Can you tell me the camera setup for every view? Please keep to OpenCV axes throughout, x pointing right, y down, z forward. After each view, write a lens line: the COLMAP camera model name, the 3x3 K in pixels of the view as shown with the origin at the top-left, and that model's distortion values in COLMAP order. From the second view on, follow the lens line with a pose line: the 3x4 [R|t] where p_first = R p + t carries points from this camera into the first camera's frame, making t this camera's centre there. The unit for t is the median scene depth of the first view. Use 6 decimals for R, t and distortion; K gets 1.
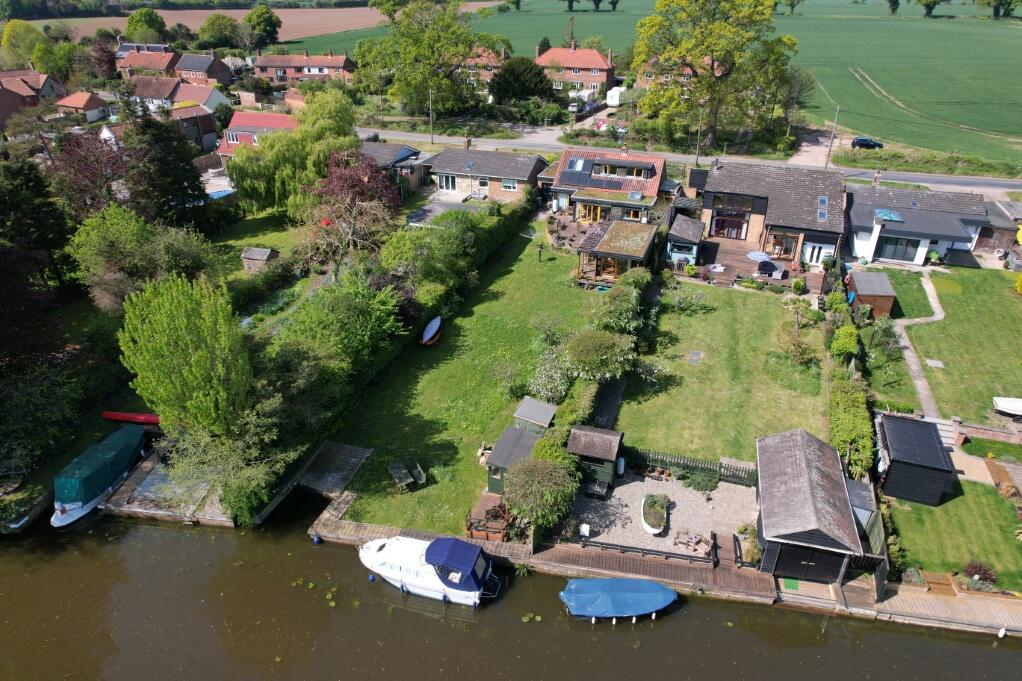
lens RADIAL K [[653.5, 0, 511.0], [0, 653.5, 340.5], [0, 0, 1]] dist [-0.071458, 0.071703]
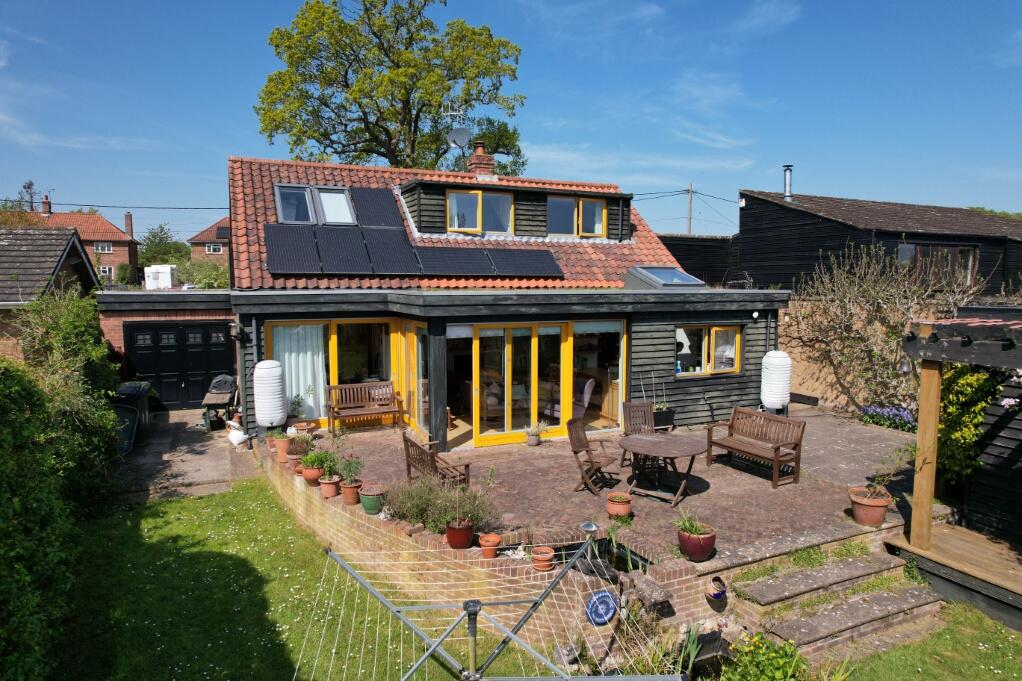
lens RADIAL K [[653.5, 0, 511.0], [0, 653.5, 340.5], [0, 0, 1]] dist [-0.071458, 0.071703]
pose [[0.717517, -0.055681, 0.694312, -0.007468], [0.332855, 0.903030, -0.271561, -0.184835], [-0.611863, 0.425955, 0.666473, 1.029382]]
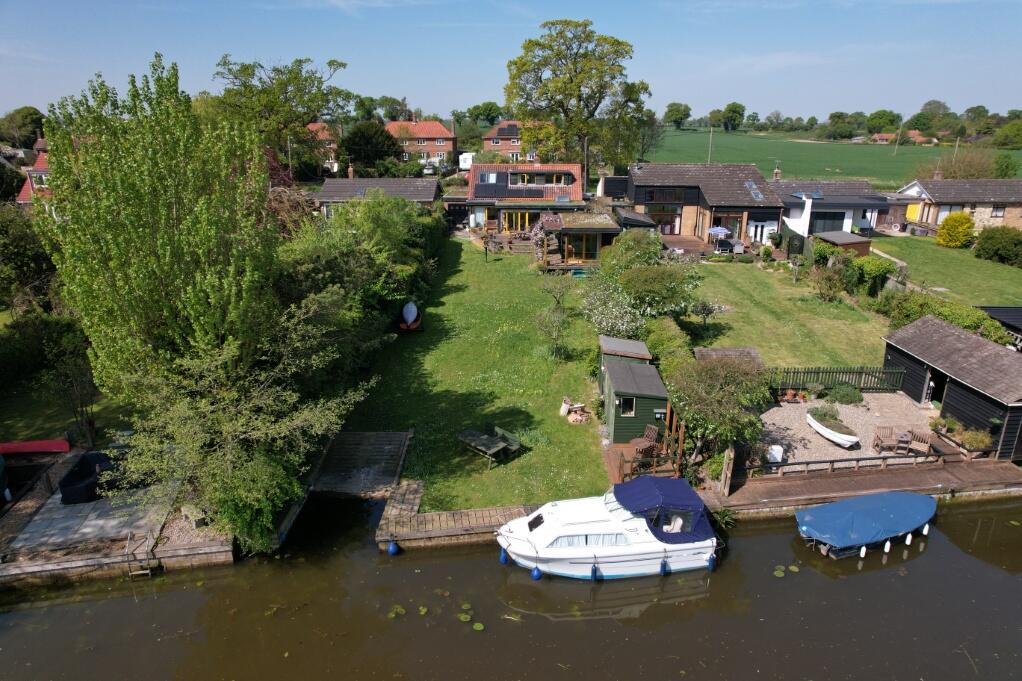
lens RADIAL K [[653.5, 0, 511.0], [0, 653.5, 340.5], [0, 0, 1]] dist [-0.071458, 0.071703]
pose [[0.950408, -0.096125, 0.295779, -0.202336], [0.149142, 0.975417, -0.162229, 0.133515], [-0.272914, 0.198297, 0.941380, 0.208232]]
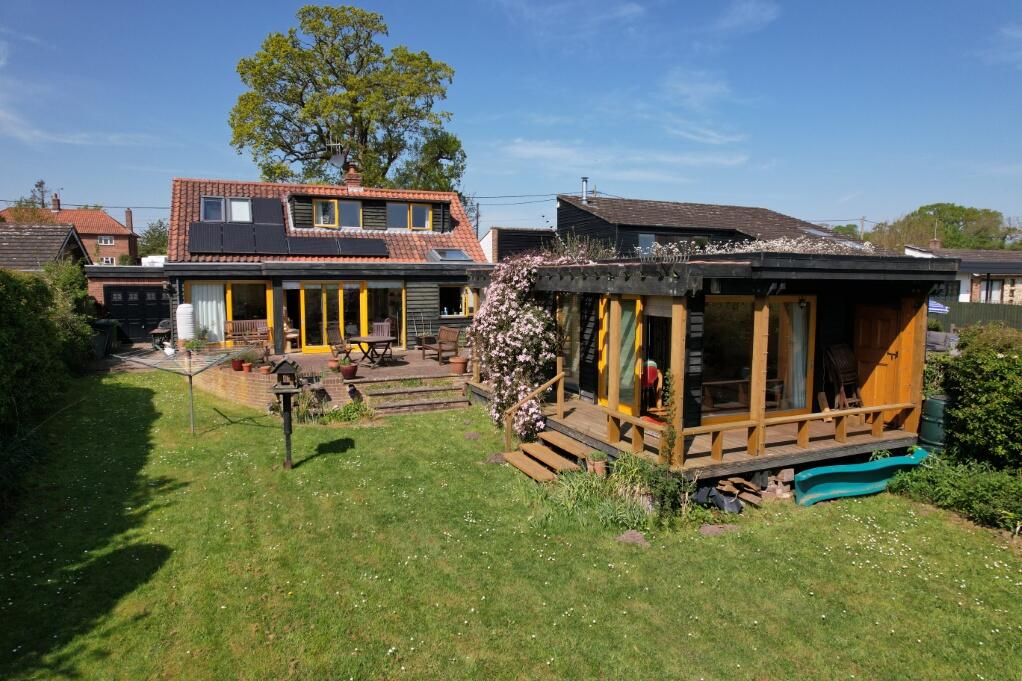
lens RADIAL K [[653.5, 0, 511.0], [0, 653.5, 340.5], [0, 0, 1]] dist [-0.071458, 0.071703]
pose [[0.725269, -0.059951, 0.685850, -0.032478], [0.327847, 0.906072, -0.267489, -0.090057], [-0.605393, 0.418855, 0.676801, 0.880497]]
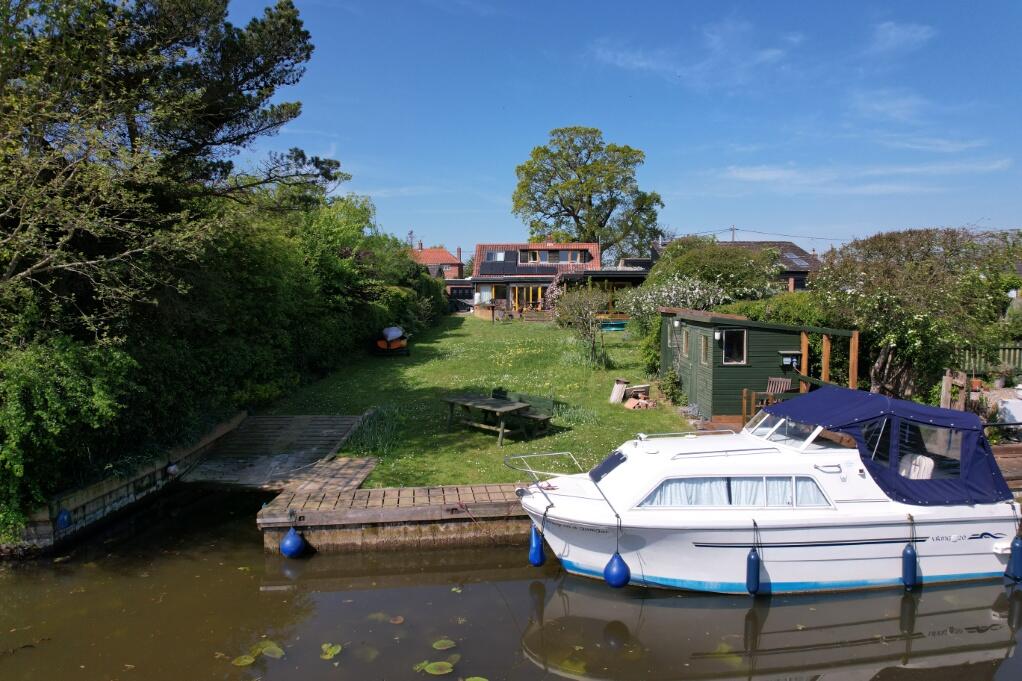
lens RADIAL K [[653.5, 0, 511.0], [0, 653.5, 340.5], [0, 0, 1]] dist [-0.071458, 0.071703]
pose [[0.952650, -0.017619, 0.303558, -0.167186], [0.145109, 0.903647, -0.402945, 0.202251], [-0.267210, 0.427915, 0.863416, 0.397220]]
